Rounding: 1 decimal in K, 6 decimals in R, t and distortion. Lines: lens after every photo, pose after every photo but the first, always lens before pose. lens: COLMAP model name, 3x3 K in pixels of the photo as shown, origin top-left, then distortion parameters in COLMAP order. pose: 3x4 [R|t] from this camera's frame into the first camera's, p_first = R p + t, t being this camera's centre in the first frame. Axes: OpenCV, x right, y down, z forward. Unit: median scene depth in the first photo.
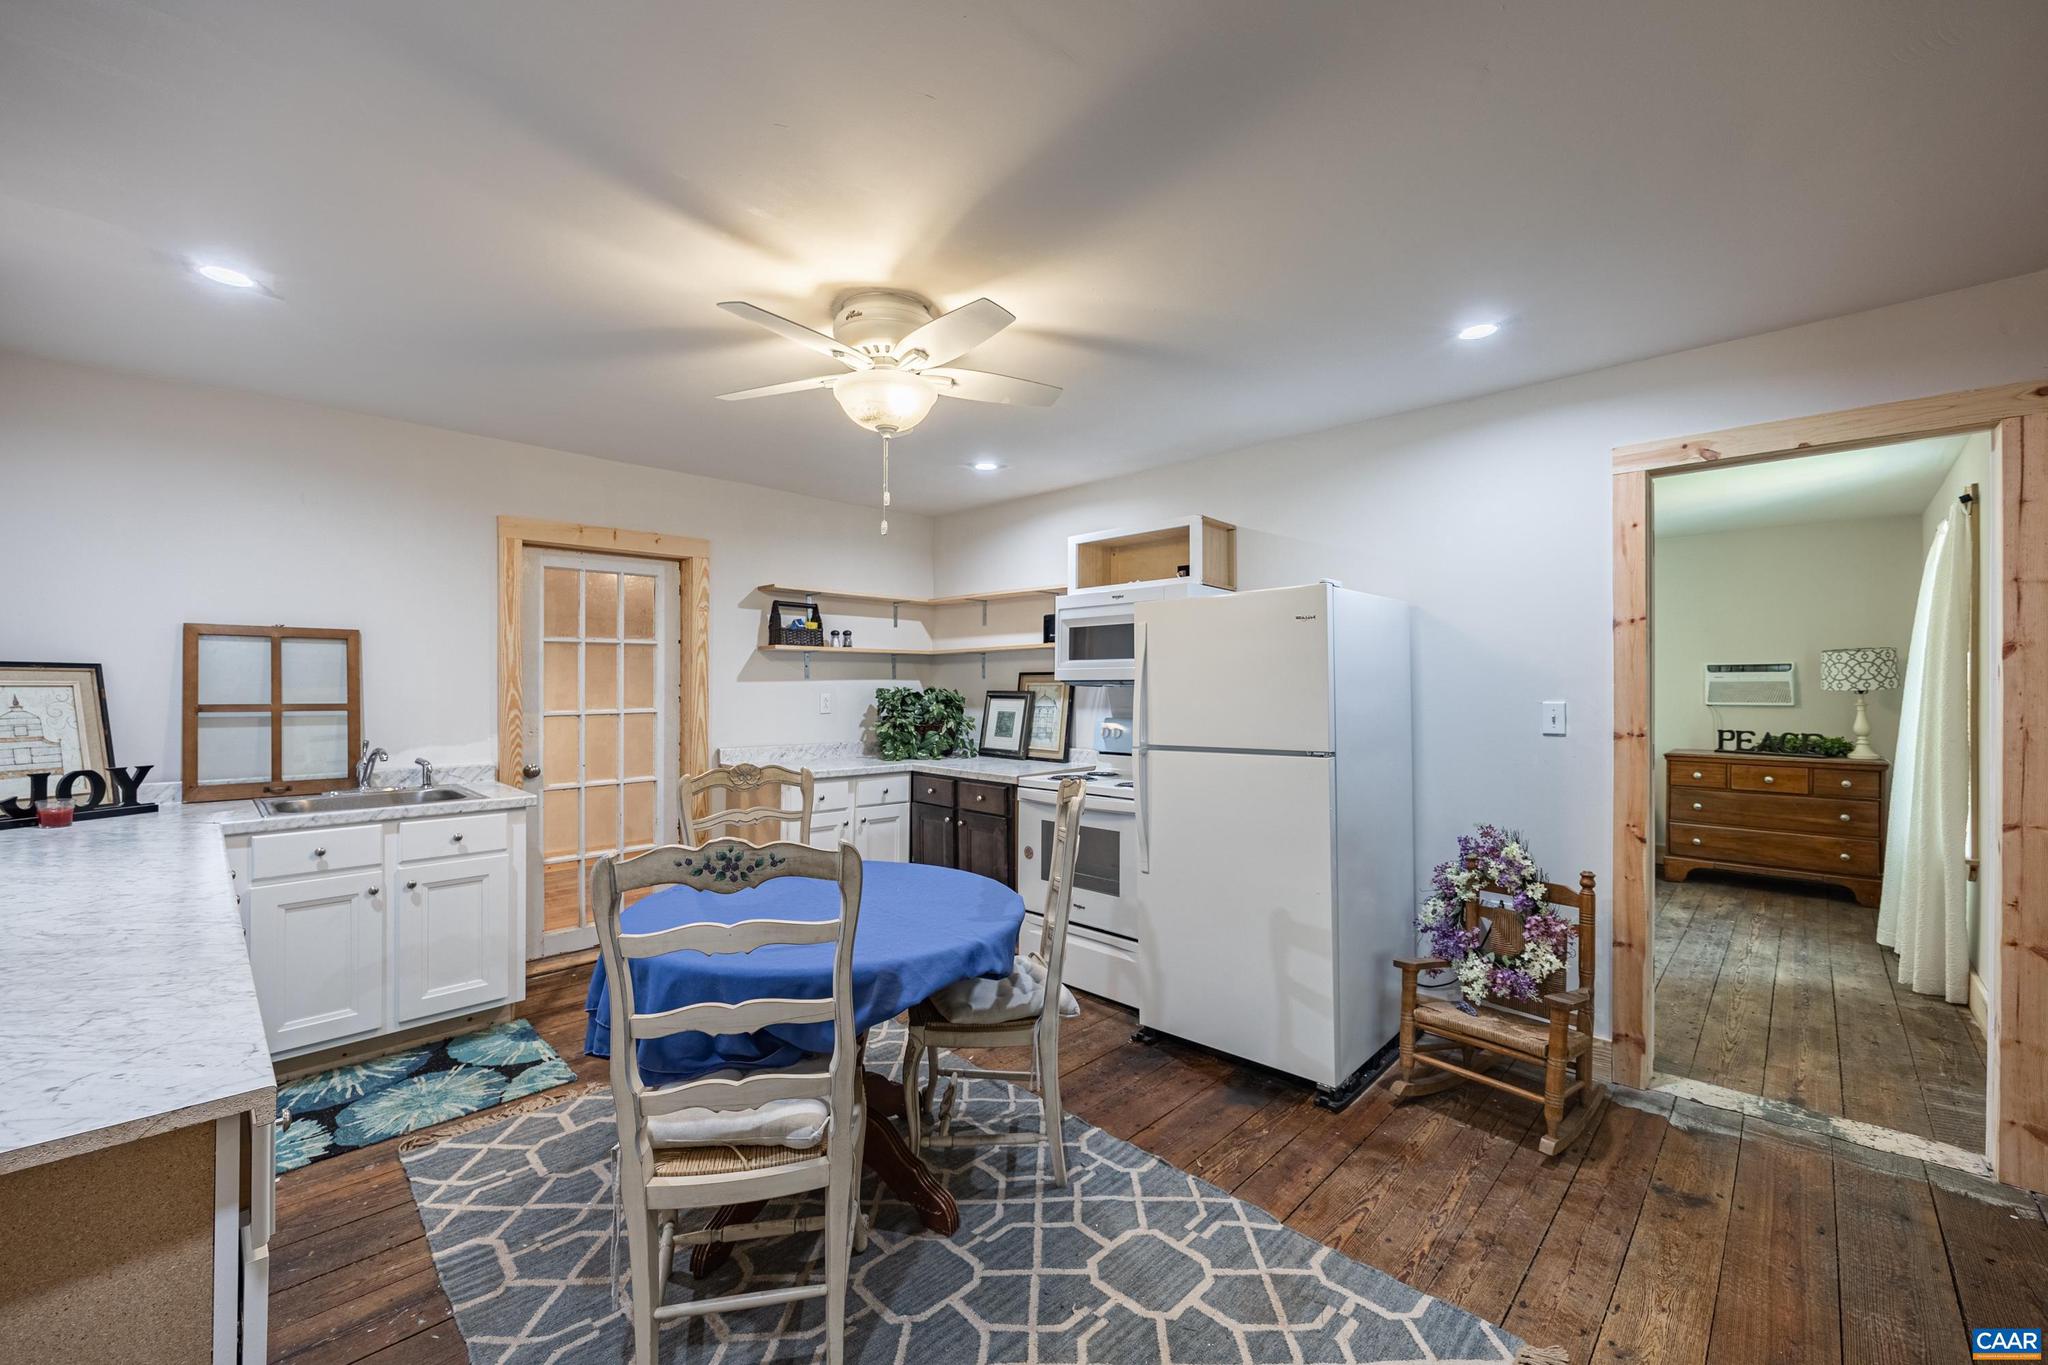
lens RADIAL K [[820.2, 0, 1028.9], [0, 820.2, 677.1], [0, 0, 1]] dist [-0.005401, 0.000623]
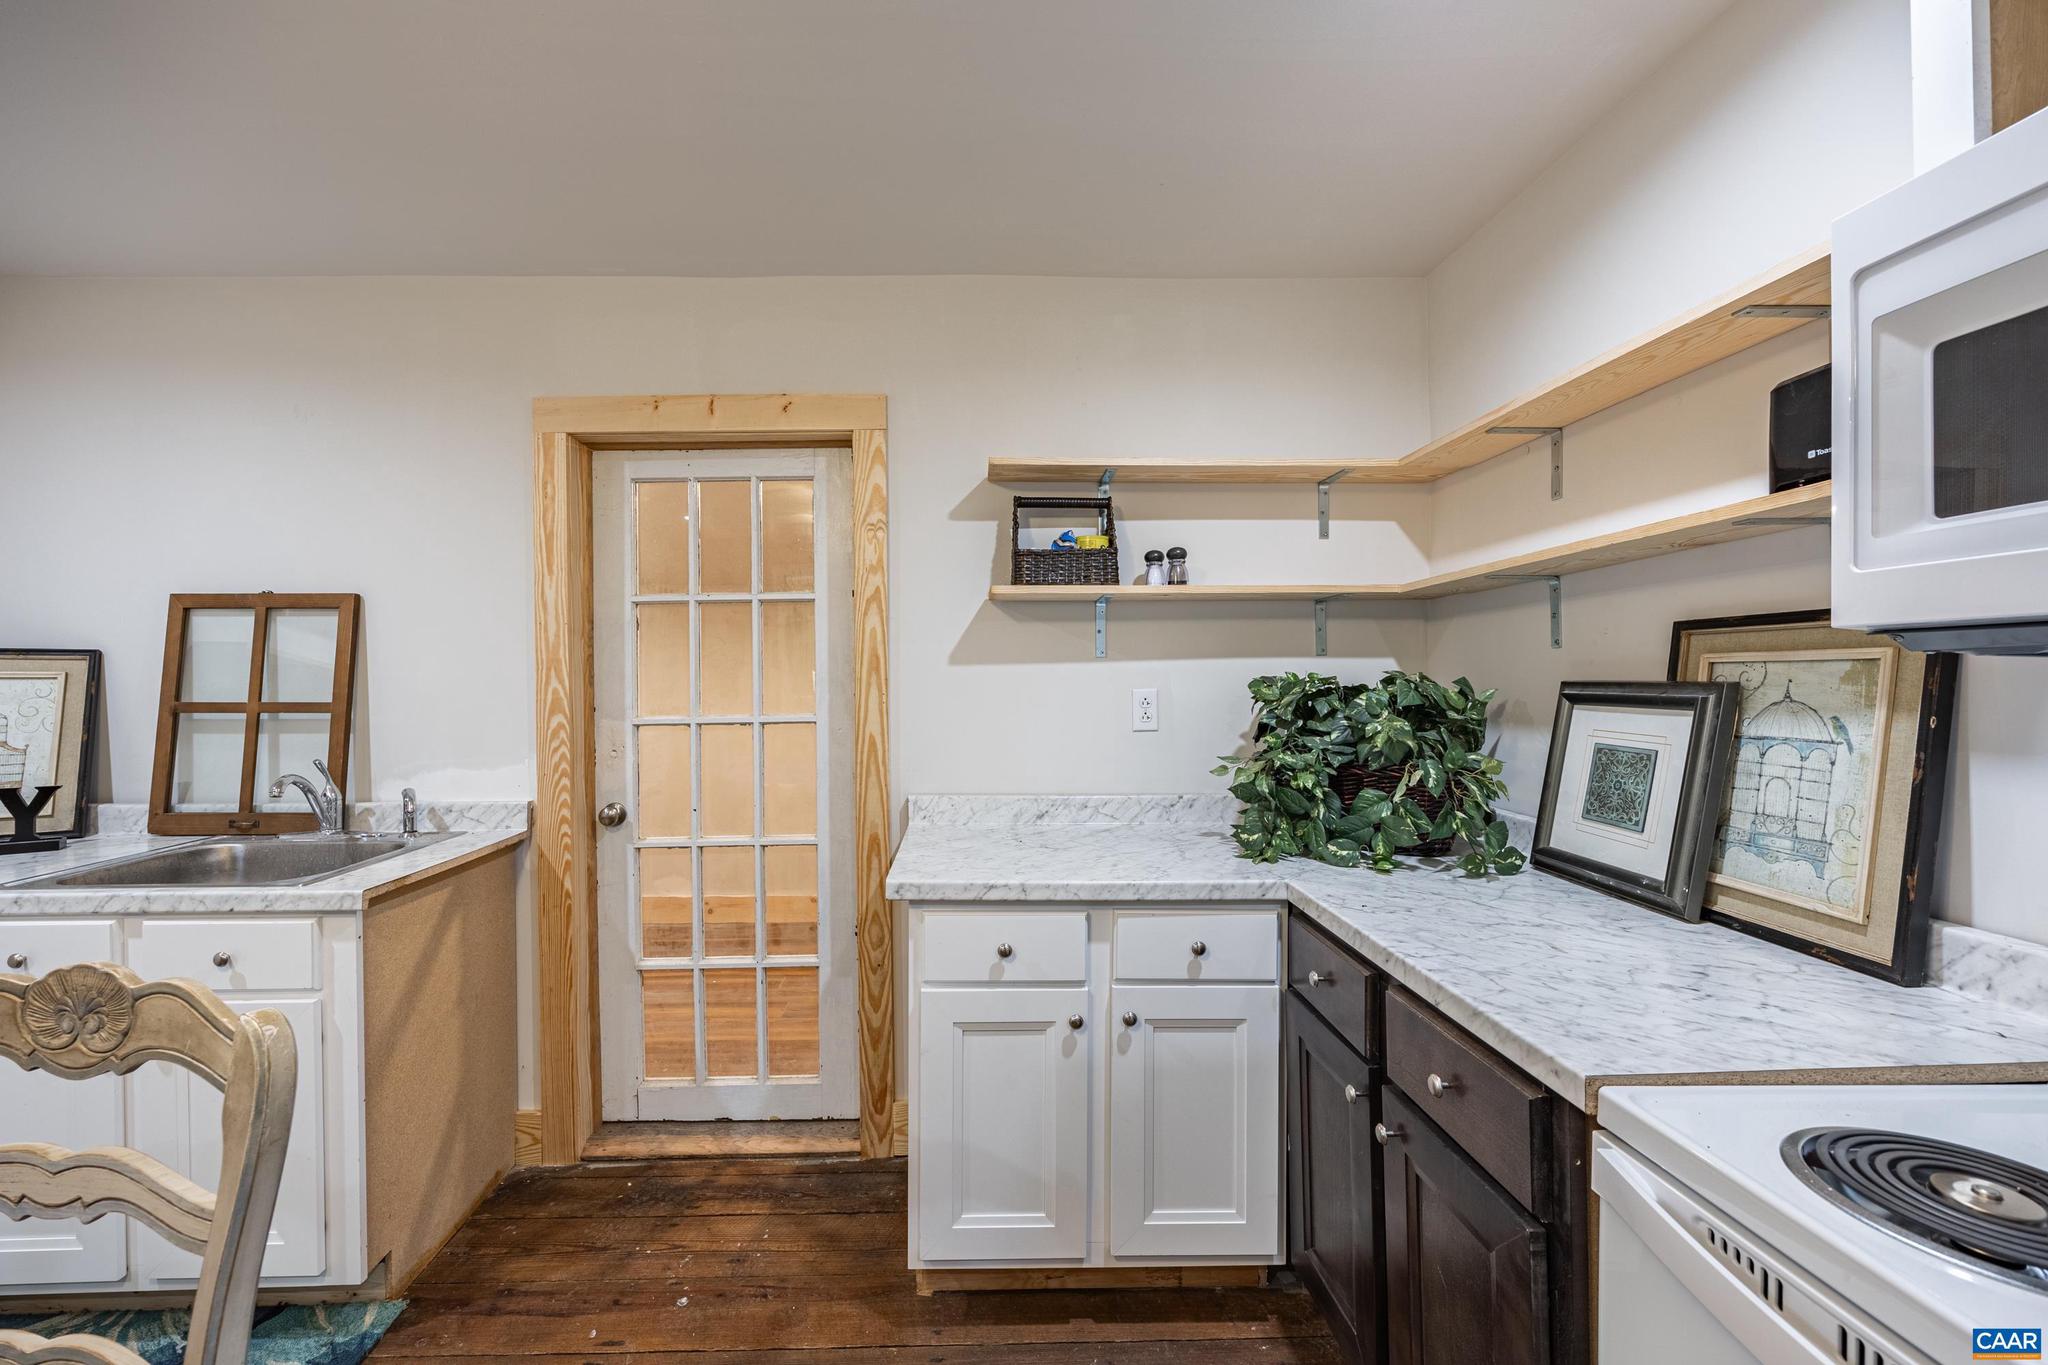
lens RADIAL K [[820.2, 0, 998.0], [0, 820.2, 670.3], [0, 0, 1]] dist [-0.005401, 0.000623]
pose [[0.715593, -0.012616, -0.698403, 0.023238], [0.012206, 0.999910, -0.005555, 0.012501], [0.698411, -0.004549, 0.715683, 0.679119]]
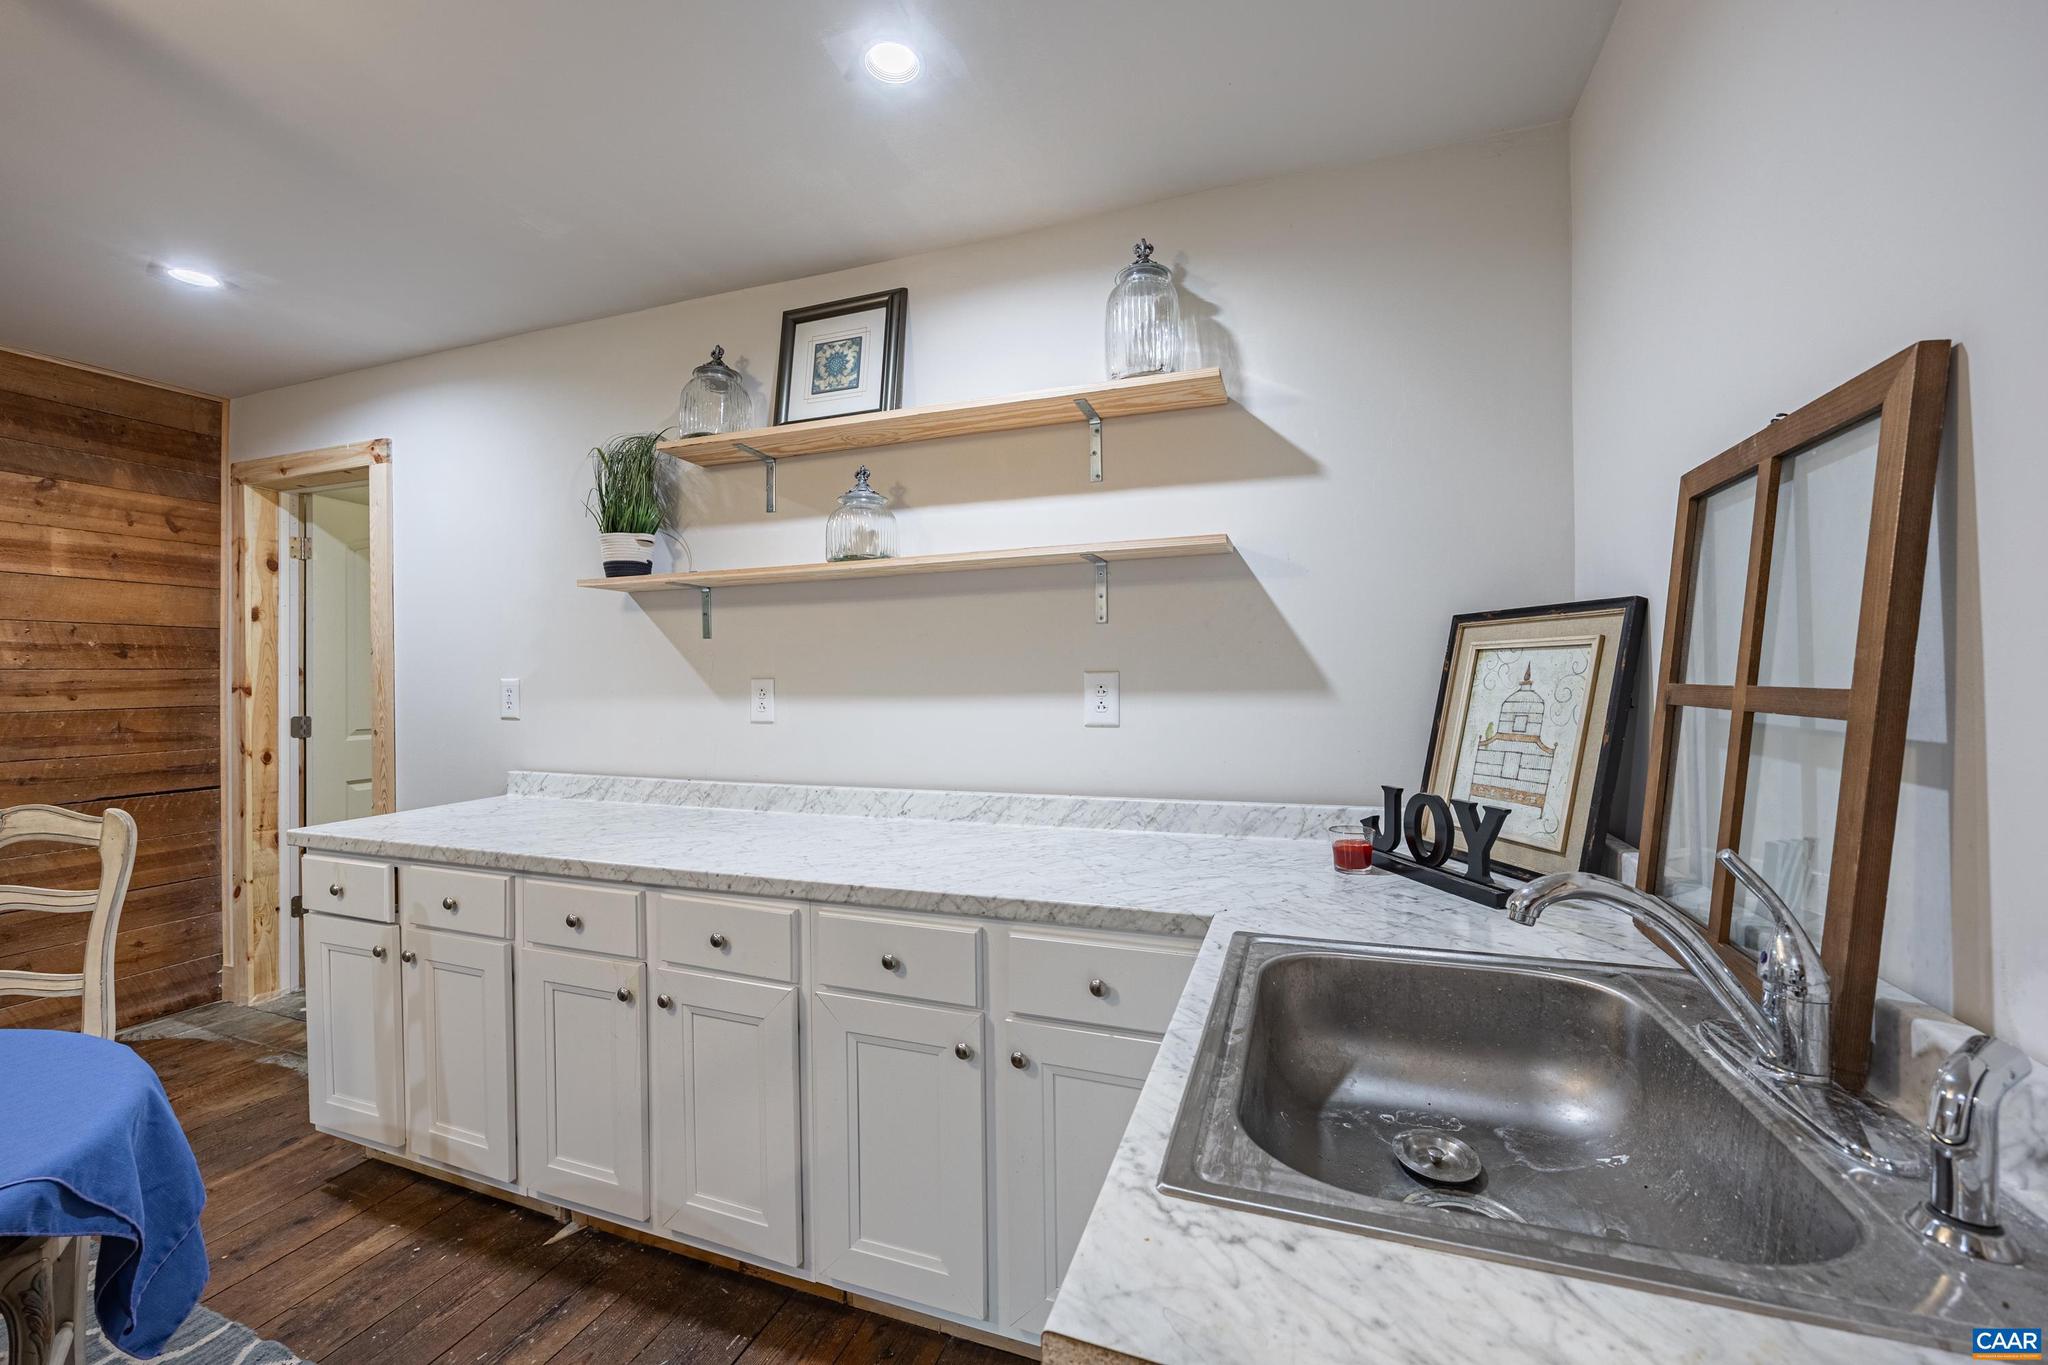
lens RADIAL K [[820.2, 0, 1015.2], [0, 820.2, 679.7], [0, 0, 1]] dist [-0.005401, 0.000623]
pose [[-0.921136, 0.005465, -0.389202, -0.401329], [0.011404, 0.999851, -0.012950, 0.023064], [0.389073, -0.016367, -0.921061, 0.844727]]
